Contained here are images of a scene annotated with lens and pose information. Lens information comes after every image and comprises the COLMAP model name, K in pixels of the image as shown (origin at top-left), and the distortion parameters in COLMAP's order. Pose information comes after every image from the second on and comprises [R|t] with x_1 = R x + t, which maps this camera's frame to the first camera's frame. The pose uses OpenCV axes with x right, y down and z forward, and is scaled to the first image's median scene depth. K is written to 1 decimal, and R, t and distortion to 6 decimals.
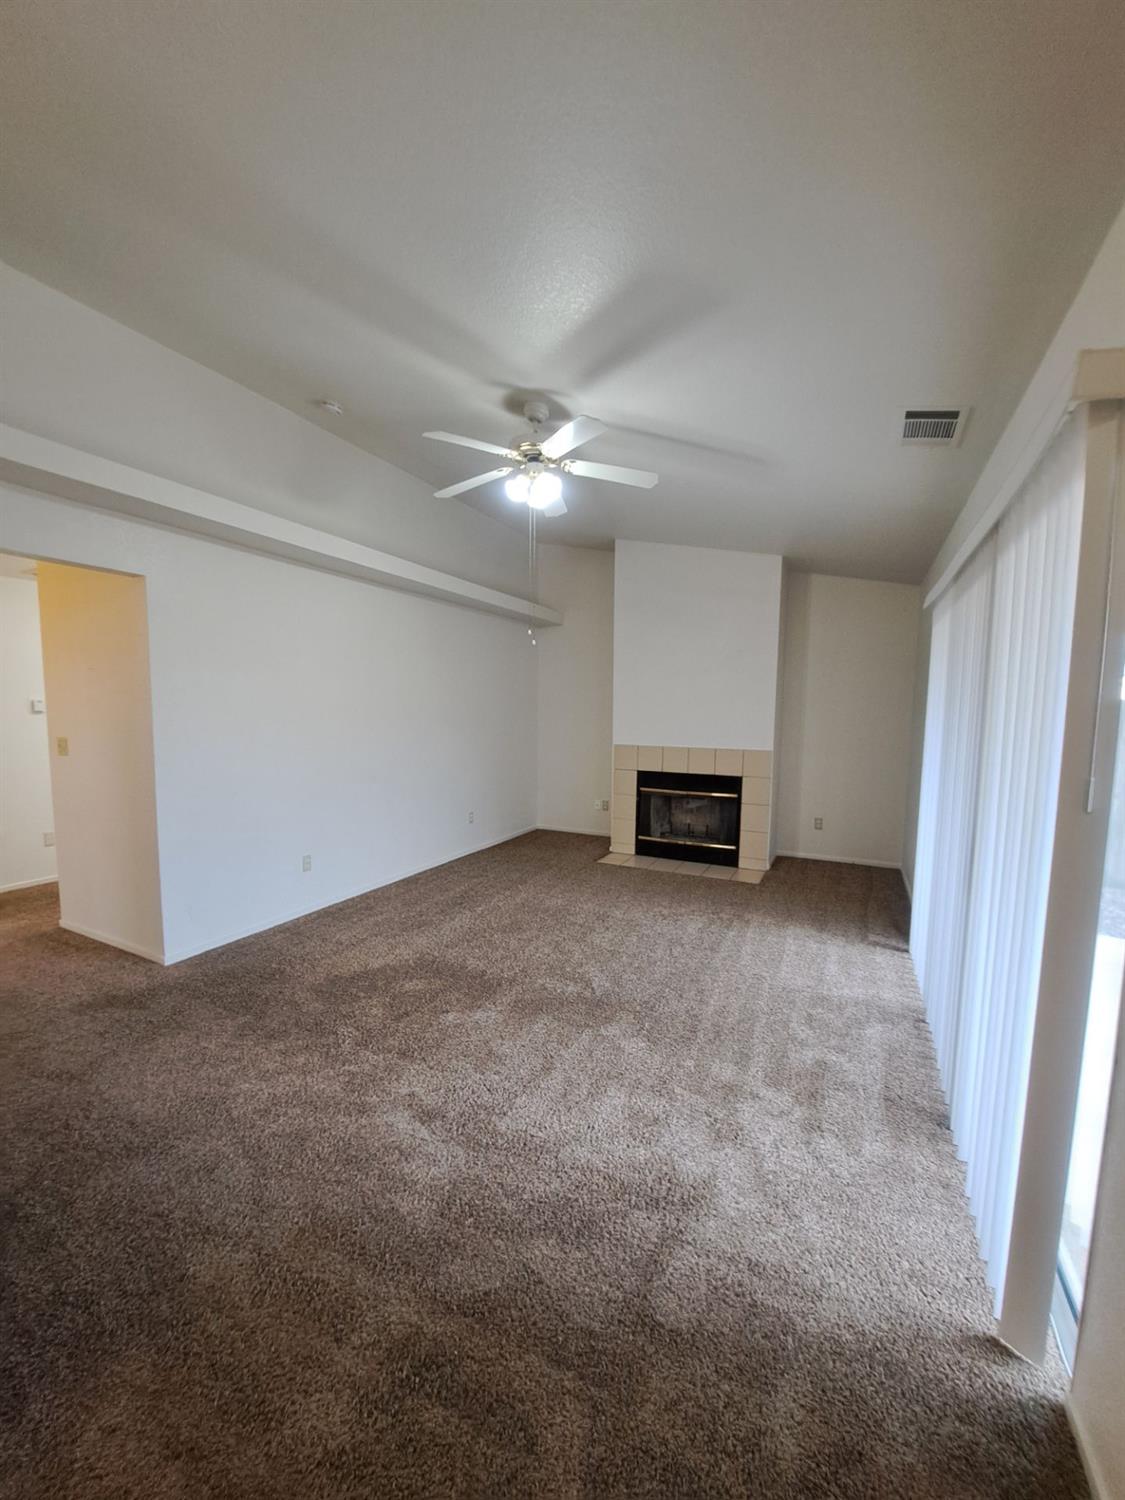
lens RADIAL K [[593.5, 0, 551.0], [0, 593.5, 767.1], [0, 0, 1]] dist [-0.019064, 0.000180]
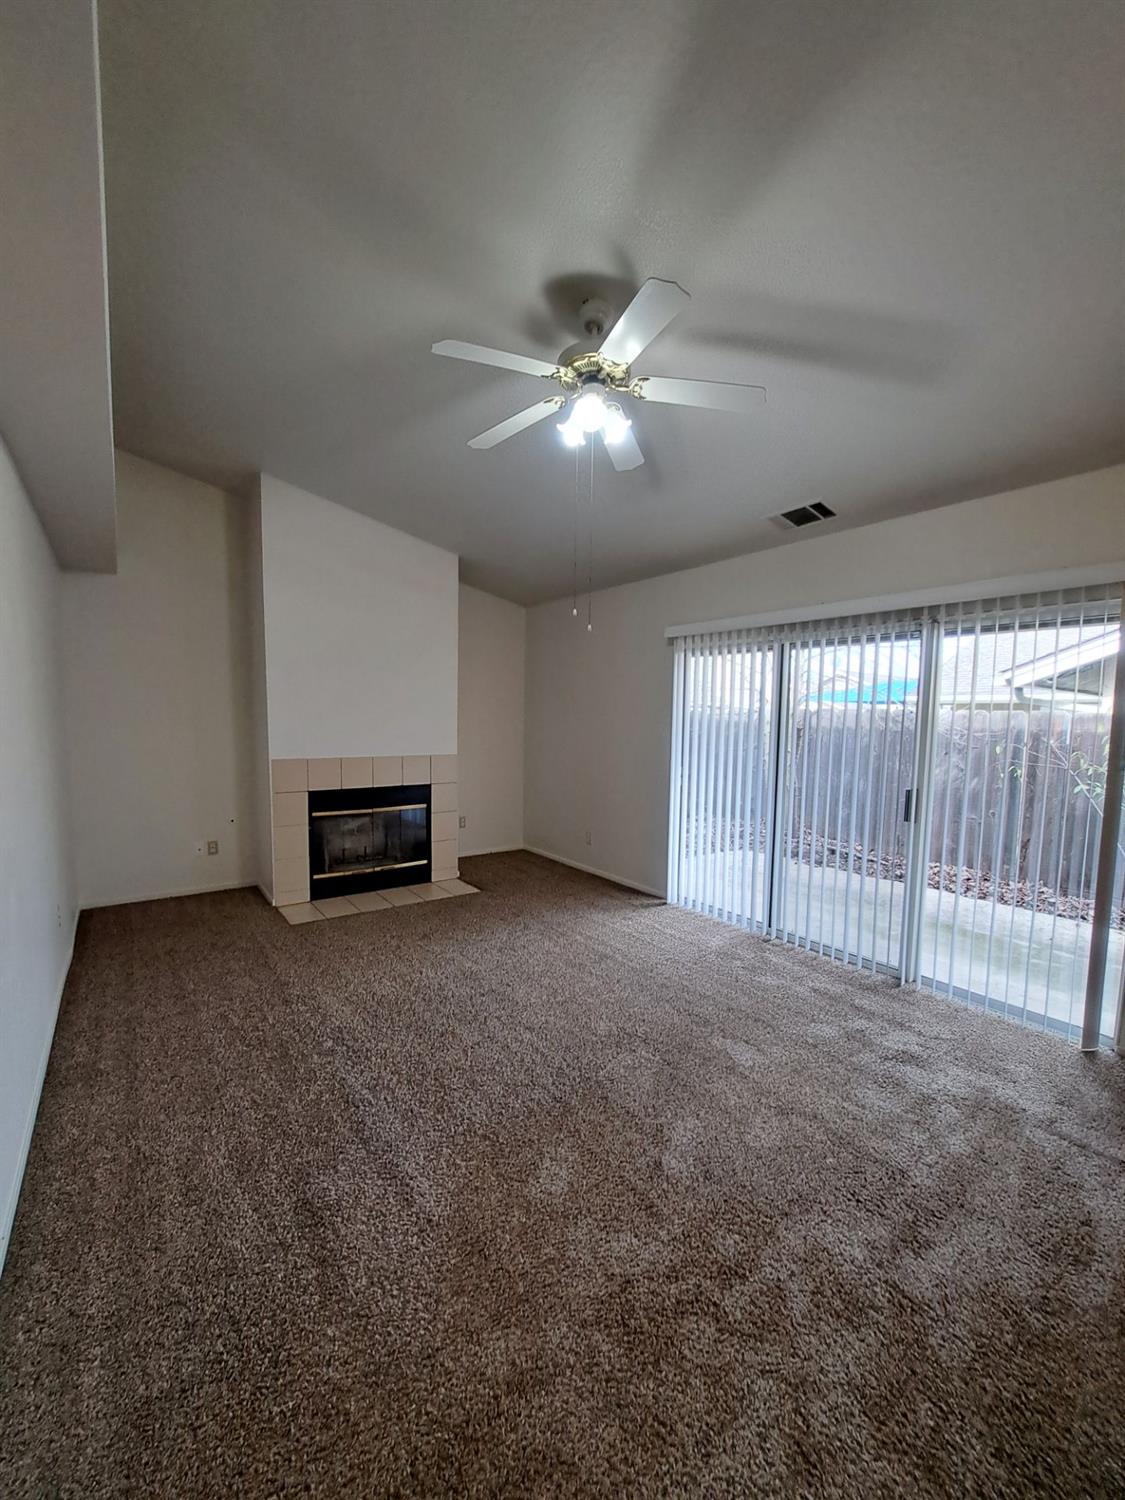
lens RADIAL K [[593.5, 0, 551.0], [0, 593.5, 767.1], [0, 0, 1]] dist [-0.019064, 0.000180]
pose [[0.460082, -0.078708, 0.884381, -0.422258], [0.074632, 0.995966, 0.049813, -0.044200], [-0.884734, 0.043085, 0.464100, 0.410648]]
